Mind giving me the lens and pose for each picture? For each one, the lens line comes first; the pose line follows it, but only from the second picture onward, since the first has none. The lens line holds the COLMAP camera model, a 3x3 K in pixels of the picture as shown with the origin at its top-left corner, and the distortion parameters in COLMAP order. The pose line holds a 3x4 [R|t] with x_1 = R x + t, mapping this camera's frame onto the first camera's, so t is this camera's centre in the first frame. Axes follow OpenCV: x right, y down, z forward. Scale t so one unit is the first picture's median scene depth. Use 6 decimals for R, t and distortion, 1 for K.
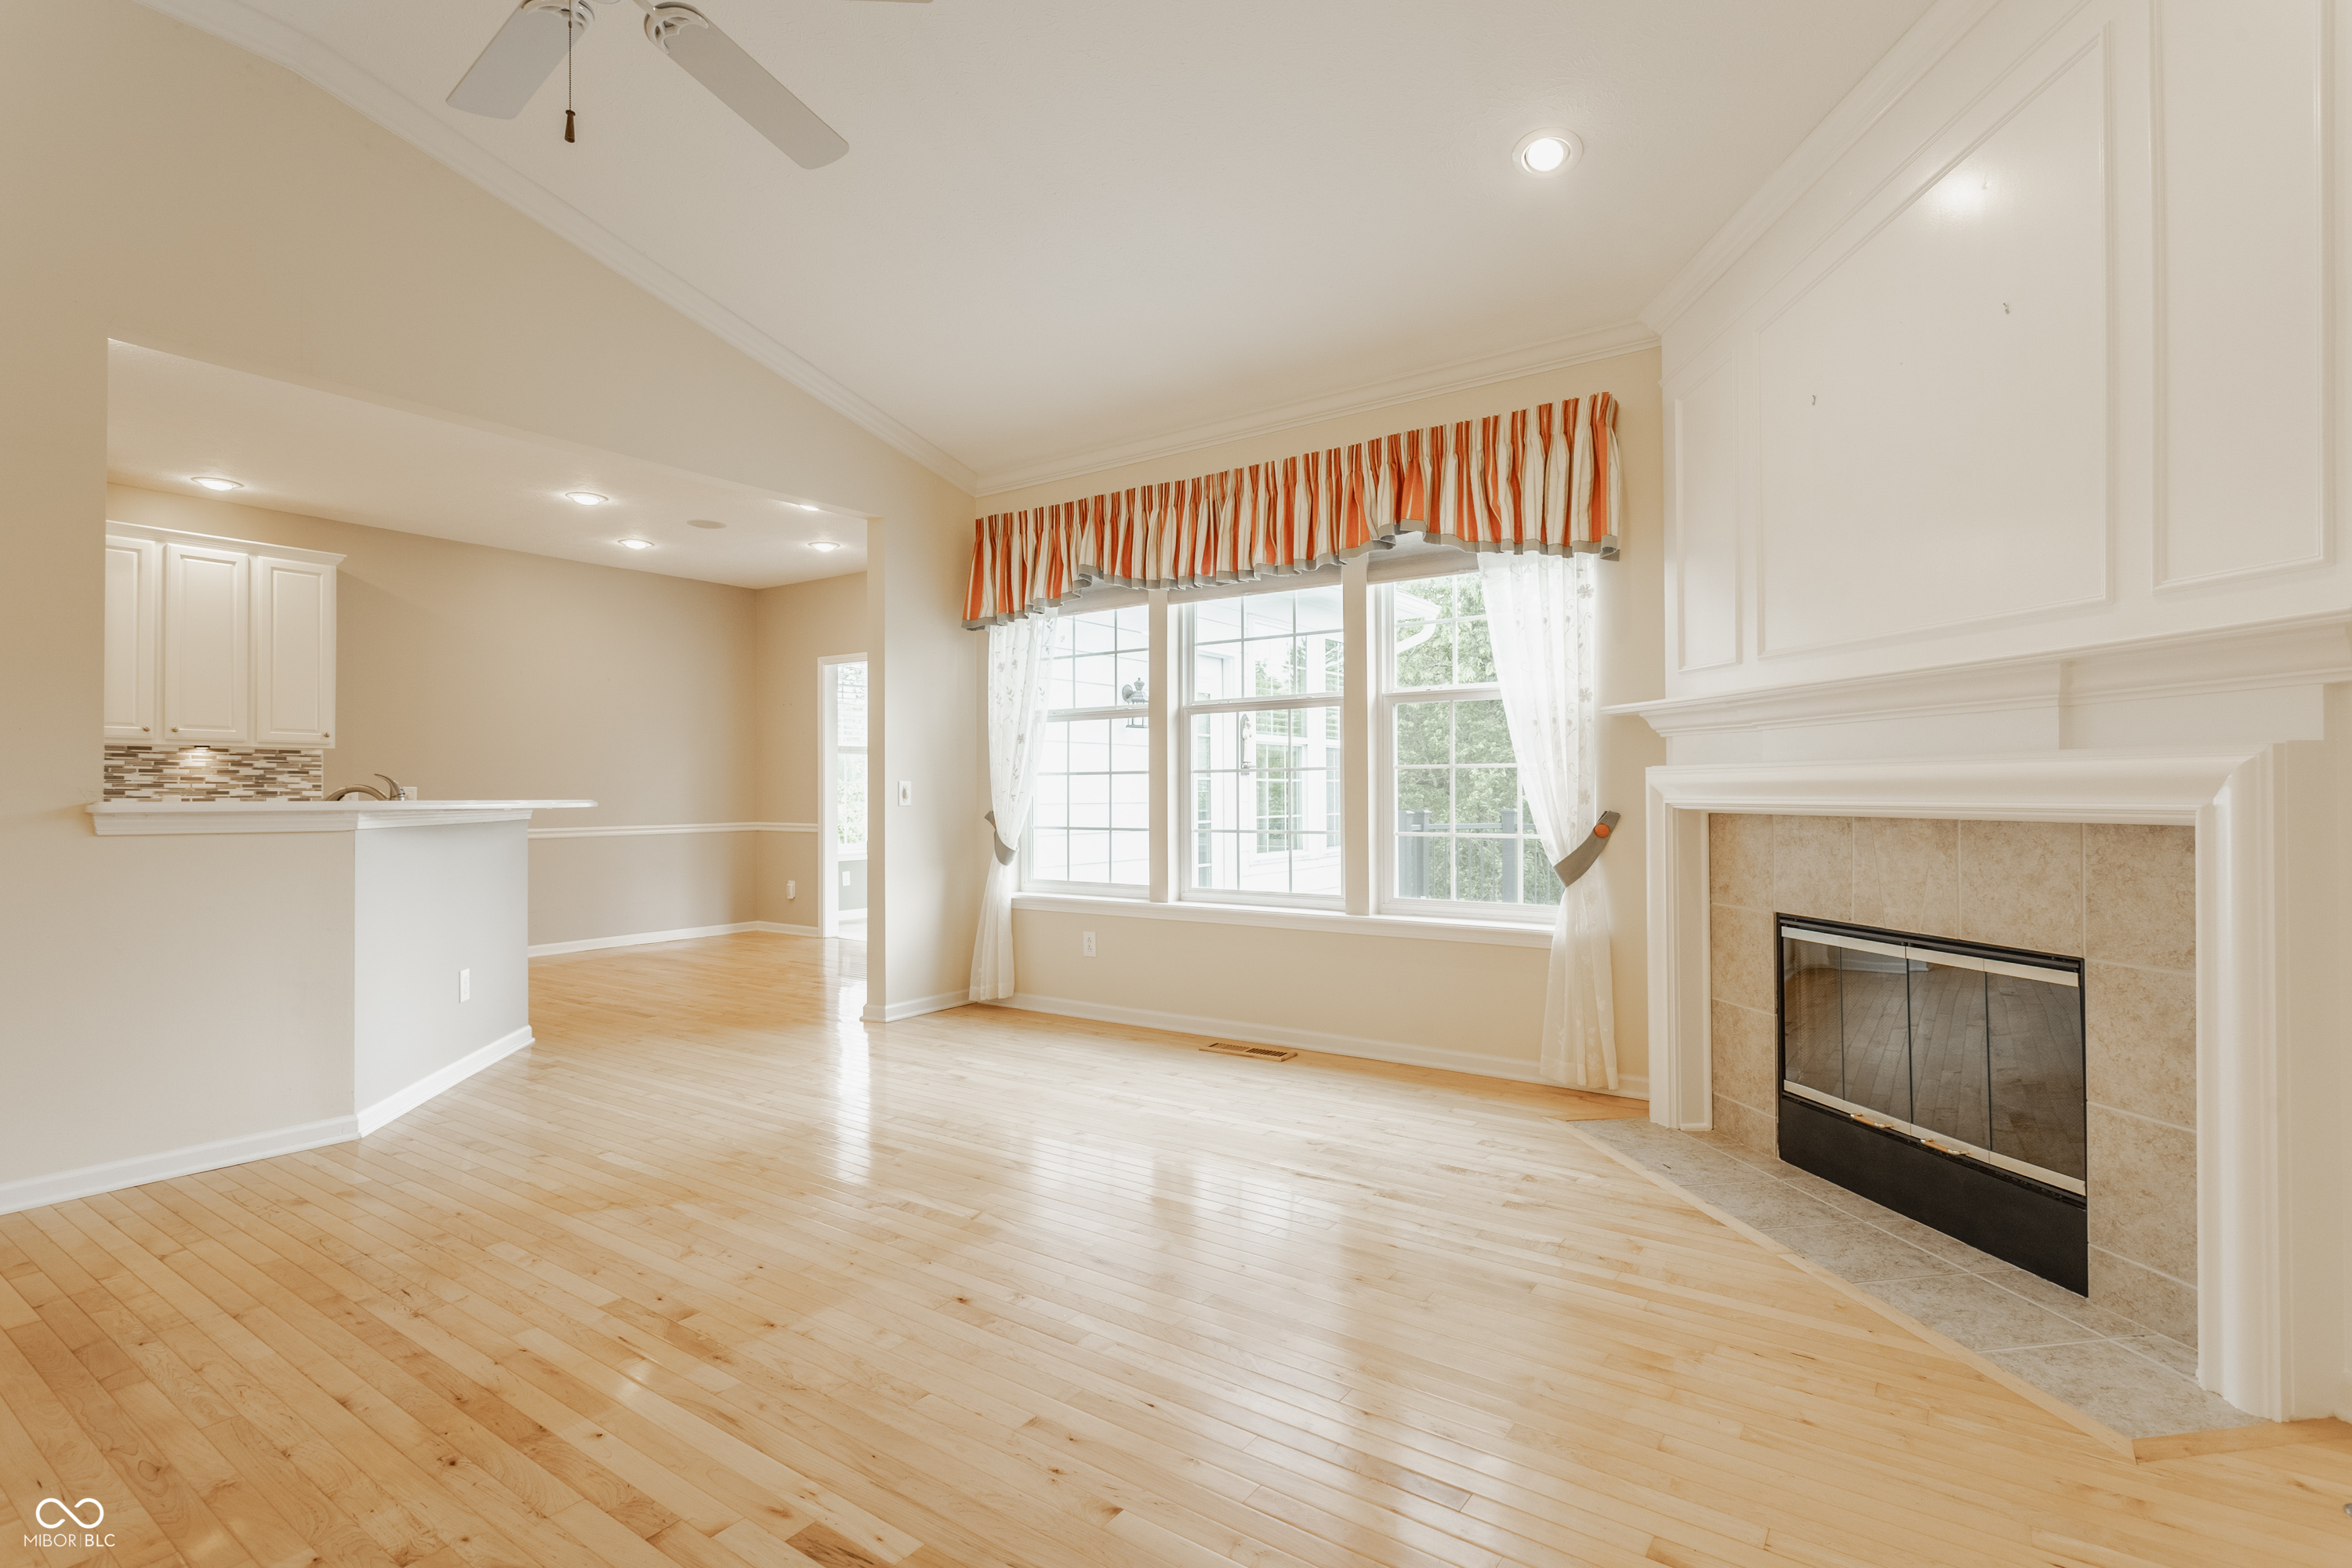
lens RADIAL K [[1119.3, 0, 1155.4], [0, 1119.3, 774.3], [0, 0, 1]] dist [-0.002658, 0.003679]
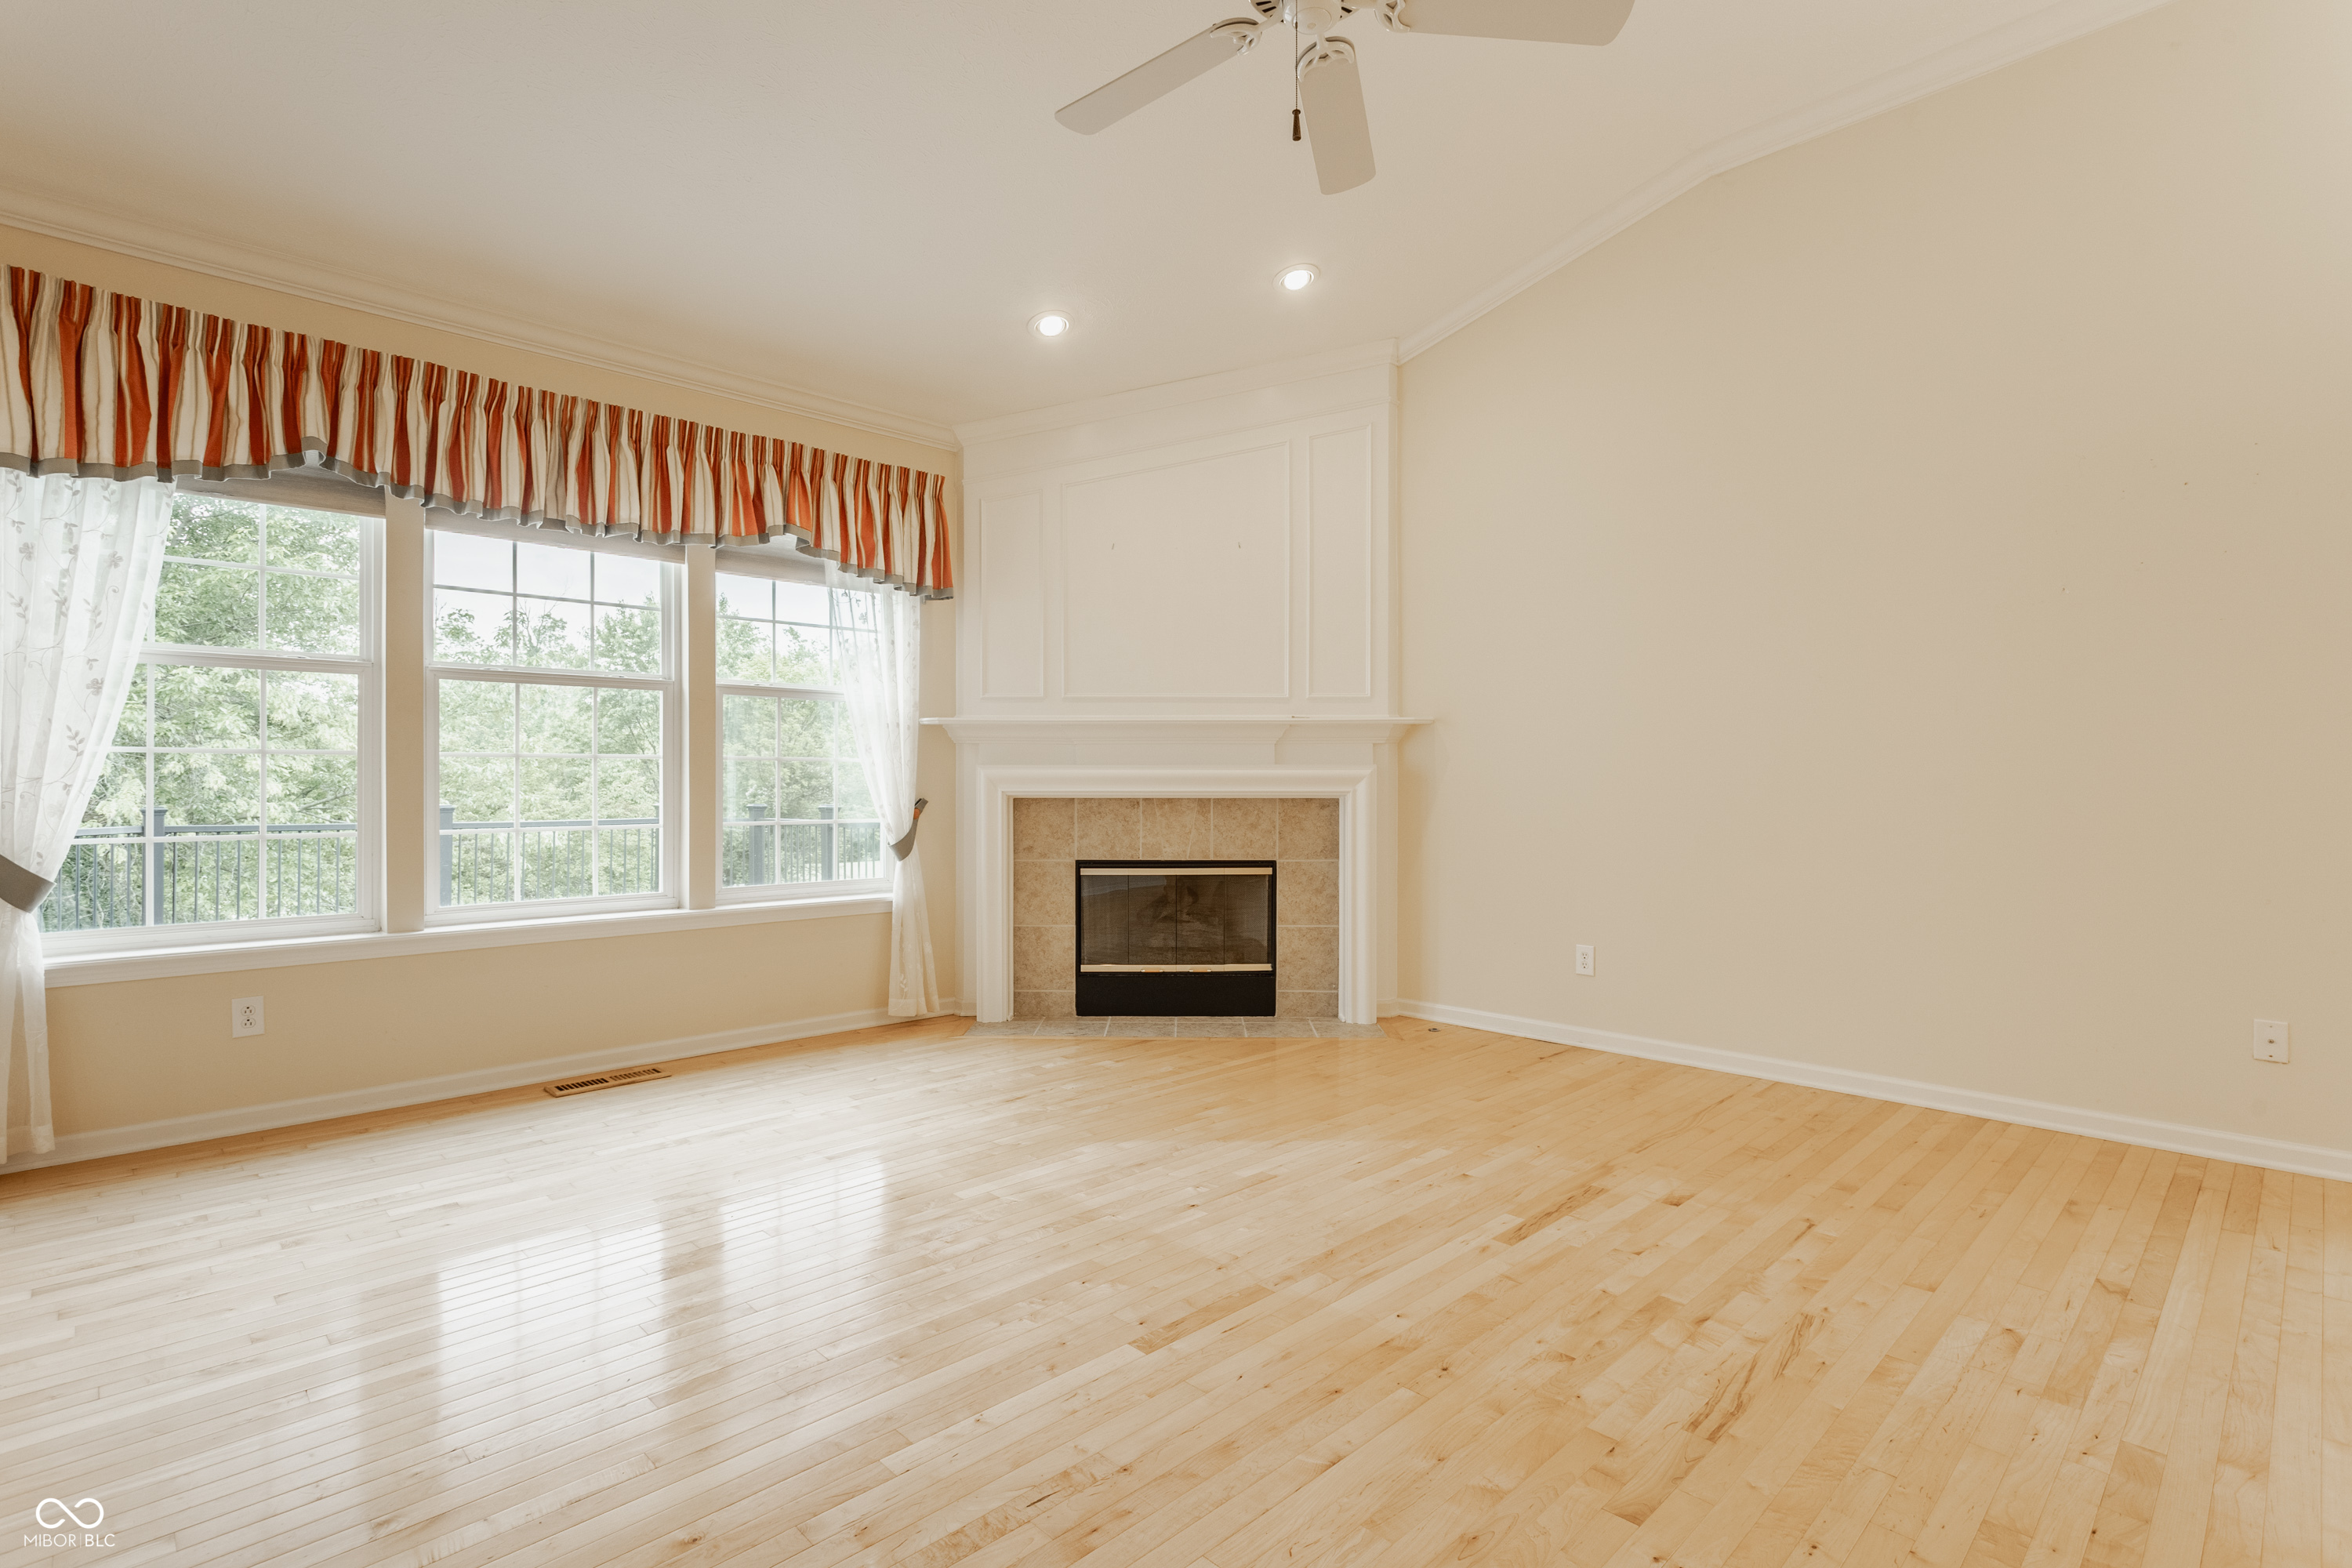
lens RADIAL K [[1119.3, 0, 1175.9], [0, 1119.3, 775.9], [0, 0, 1]] dist [-0.002658, 0.003679]
pose [[0.181578, 0.011175, 0.983313, -0.801928], [-0.016760, 0.999825, -0.008268, 0.012866], [-0.983234, -0.014979, 0.181734, 0.477982]]
